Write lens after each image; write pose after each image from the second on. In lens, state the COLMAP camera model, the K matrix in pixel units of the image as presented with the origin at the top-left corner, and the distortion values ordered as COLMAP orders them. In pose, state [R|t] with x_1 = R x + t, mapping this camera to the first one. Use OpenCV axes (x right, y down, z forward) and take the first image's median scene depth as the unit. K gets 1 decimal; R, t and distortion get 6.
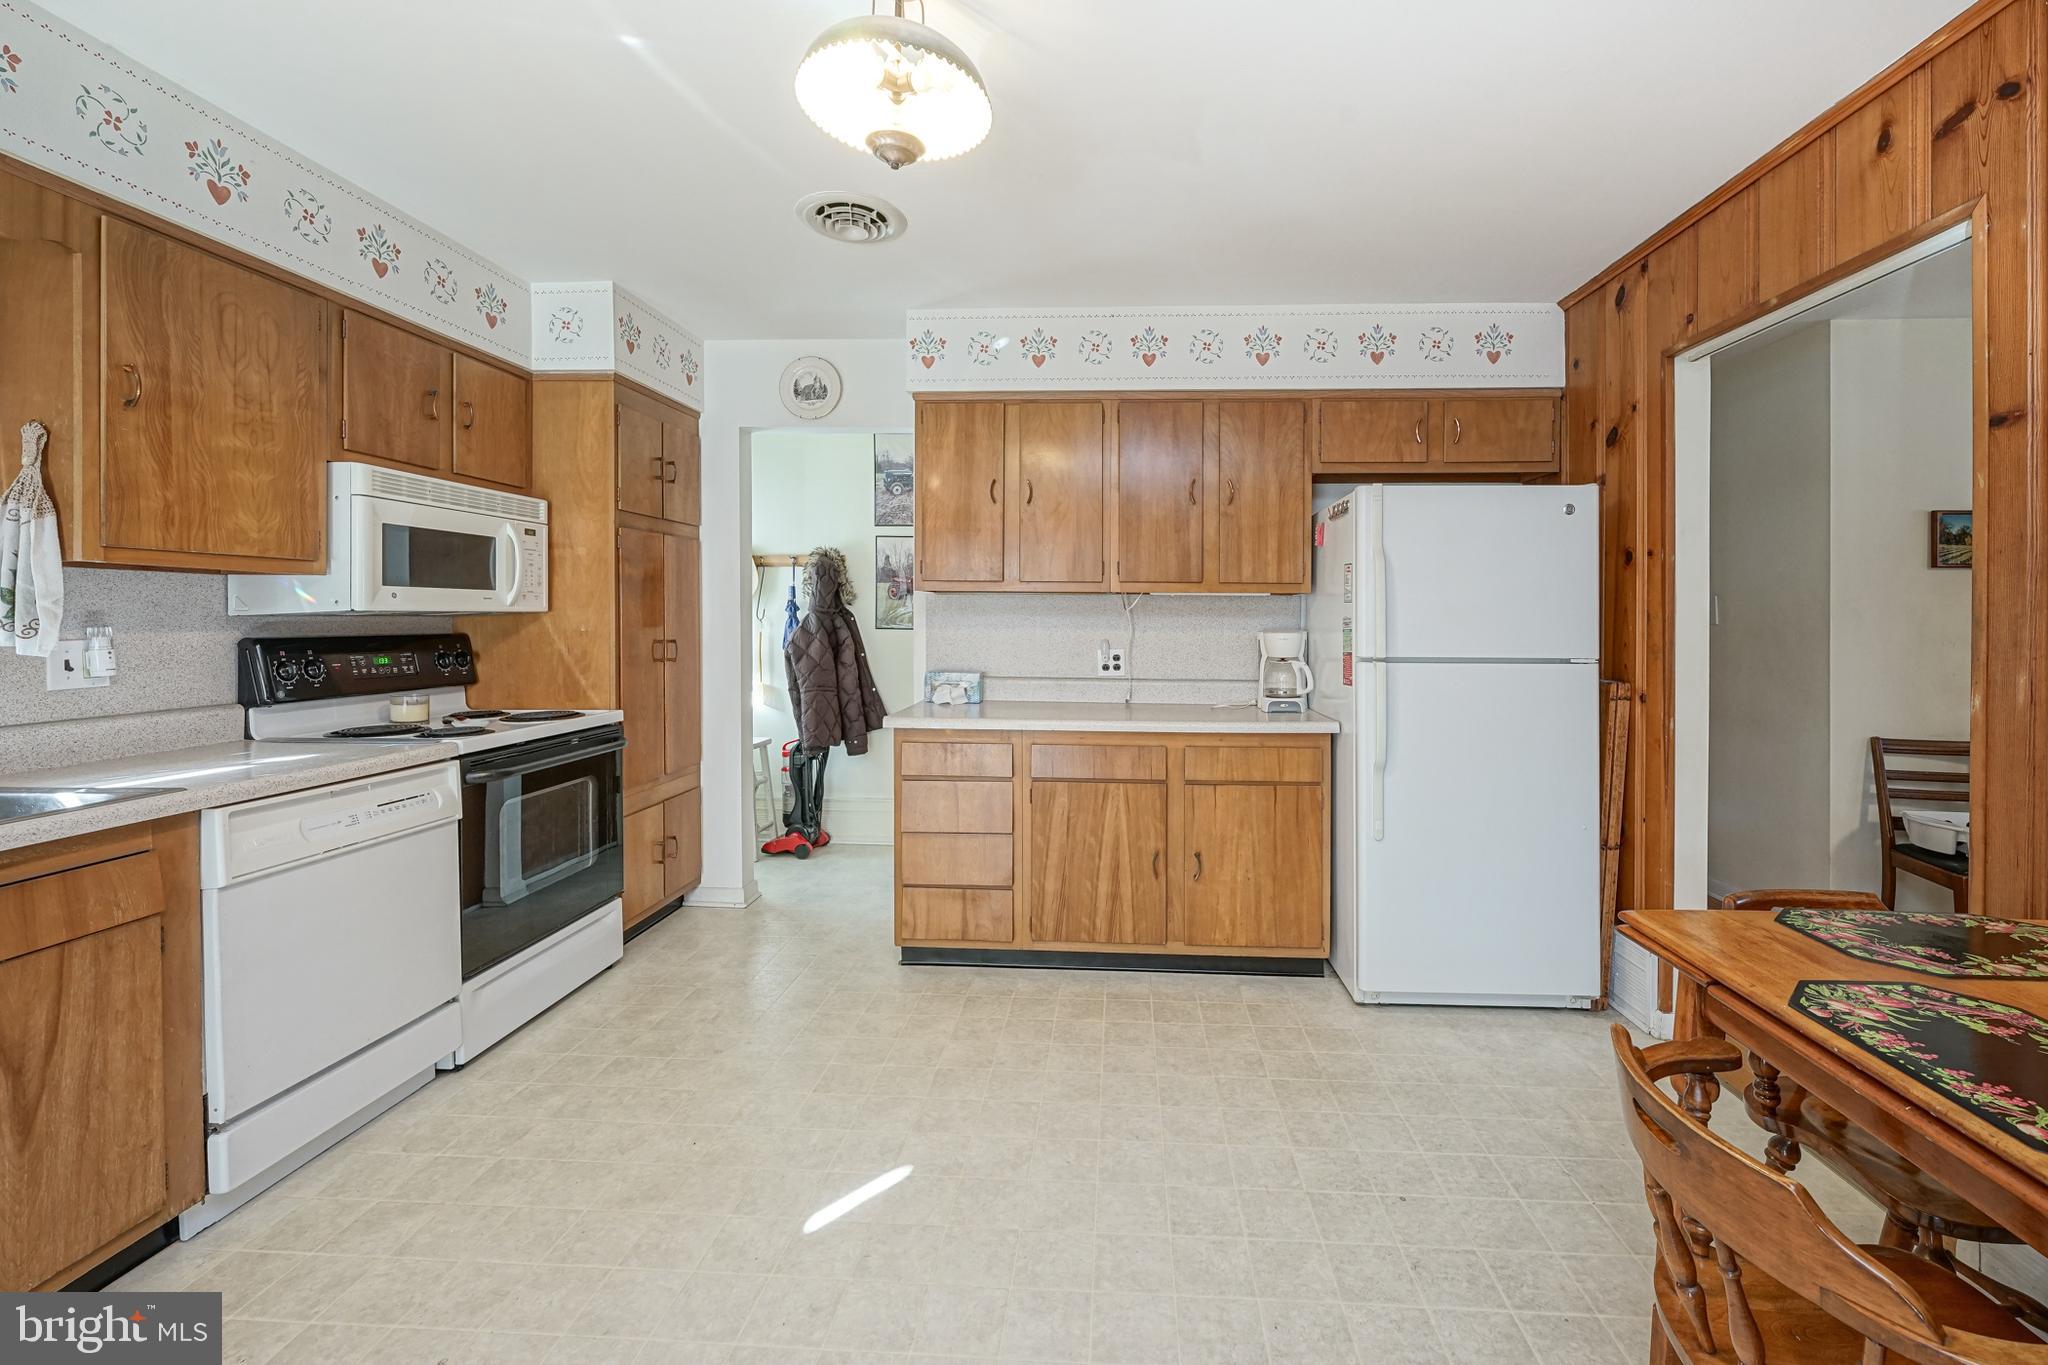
lens RADIAL K [[832.0, 0, 1073.3], [0, 832.0, 625.7], [0, 0, 1]] dist [-0.001213, 0.000199]
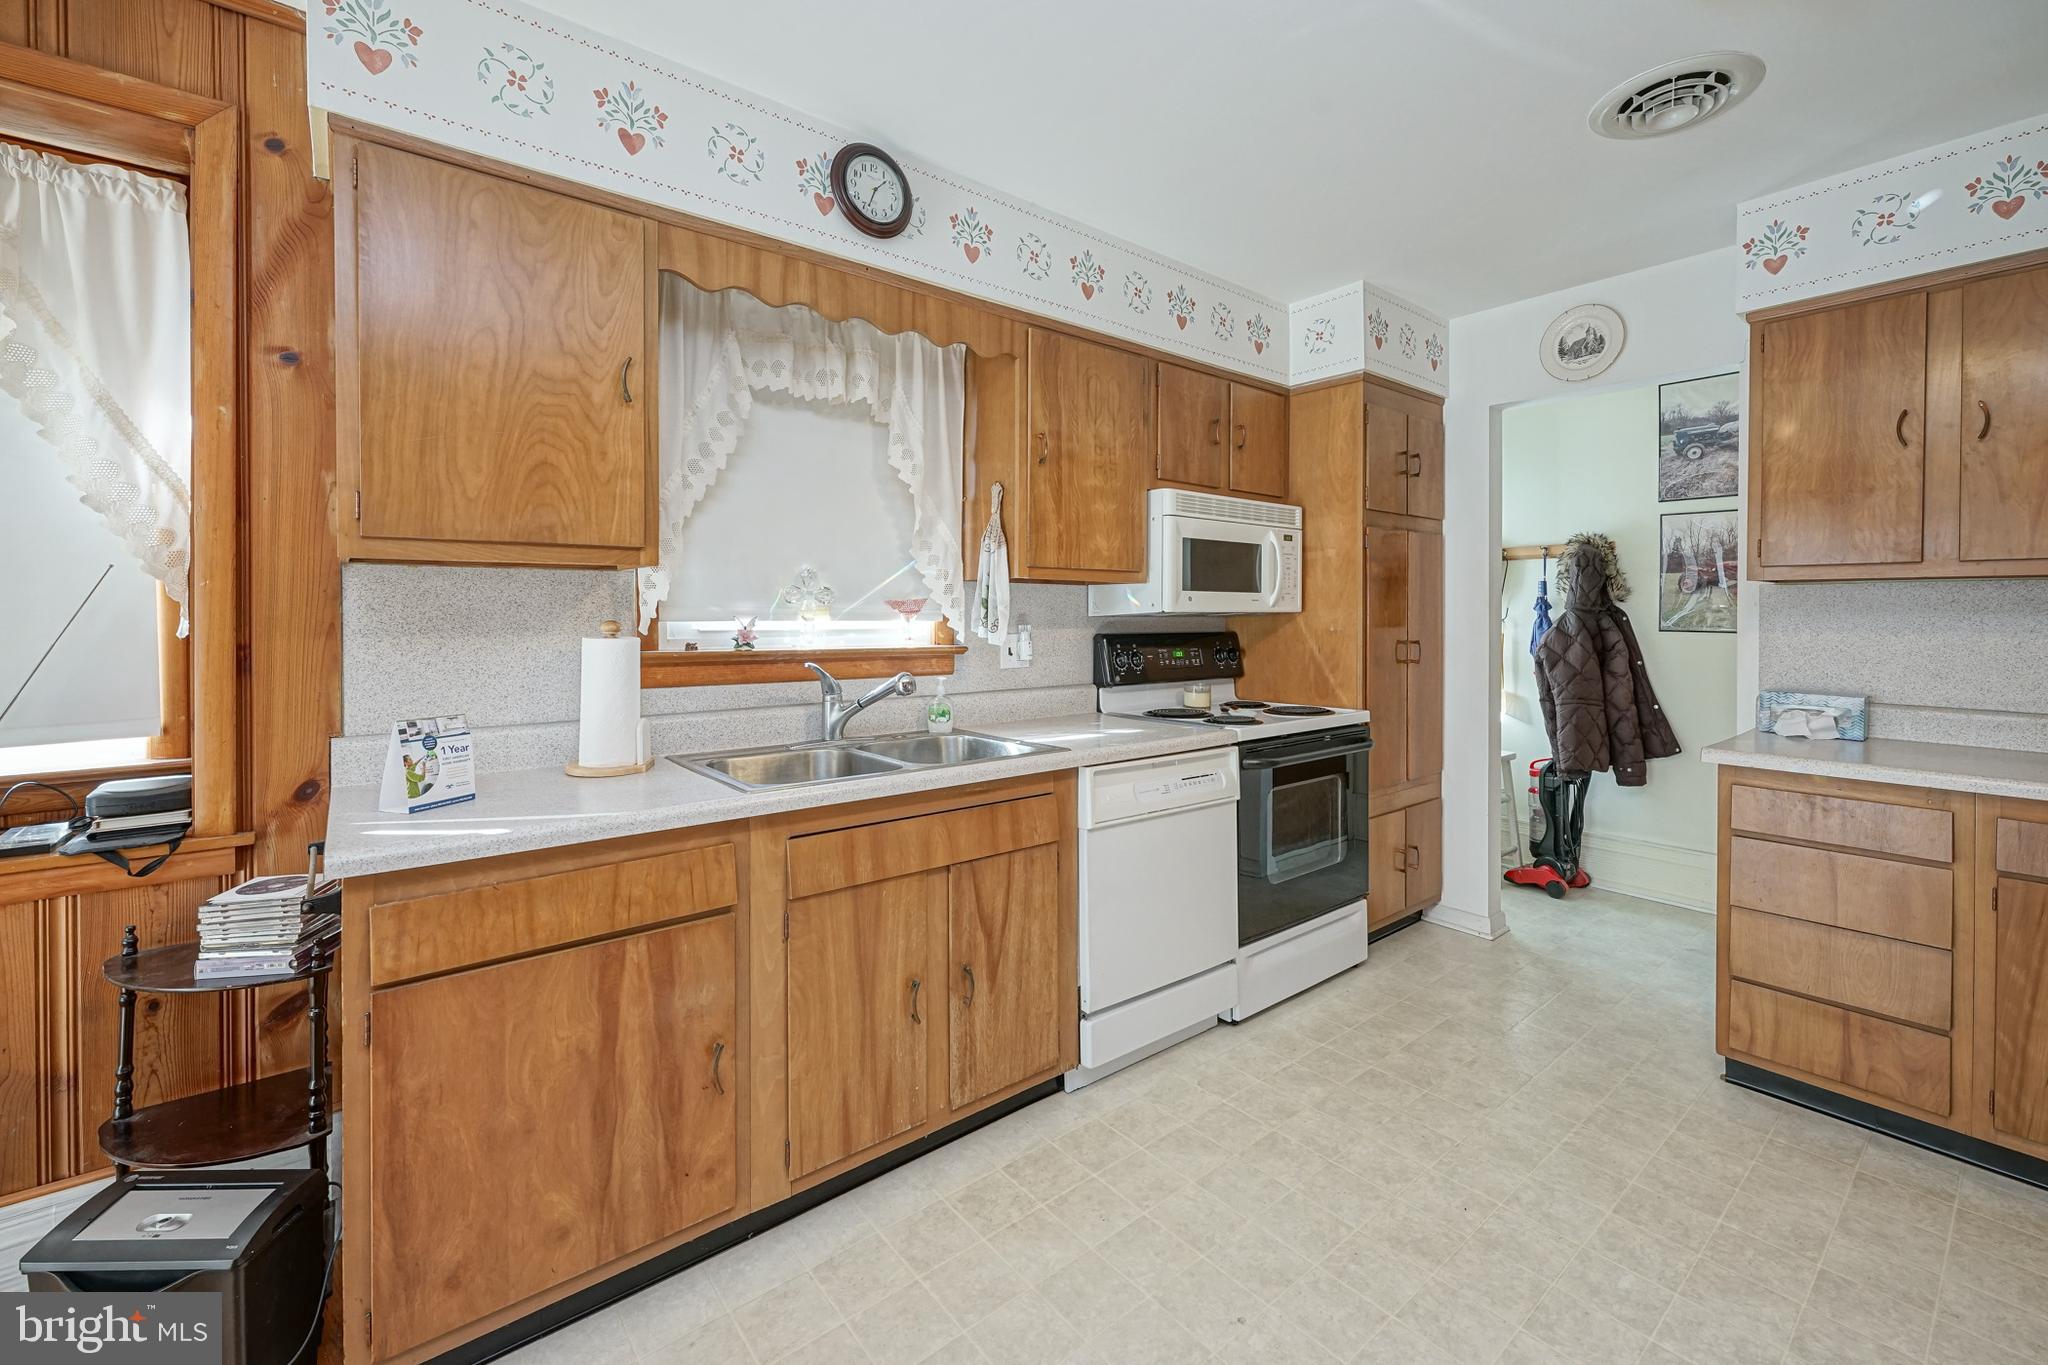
lens RADIAL K [[832.0, 0, 1073.3], [0, 832.0, 625.7], [0, 0, 1]] dist [-0.001213, 0.000199]
pose [[0.701616, 0.005575, -0.712533, -0.089677], [-0.005264, 0.999983, 0.002641, -0.000894], [0.712535, 0.001897, 0.701634, 0.057099]]
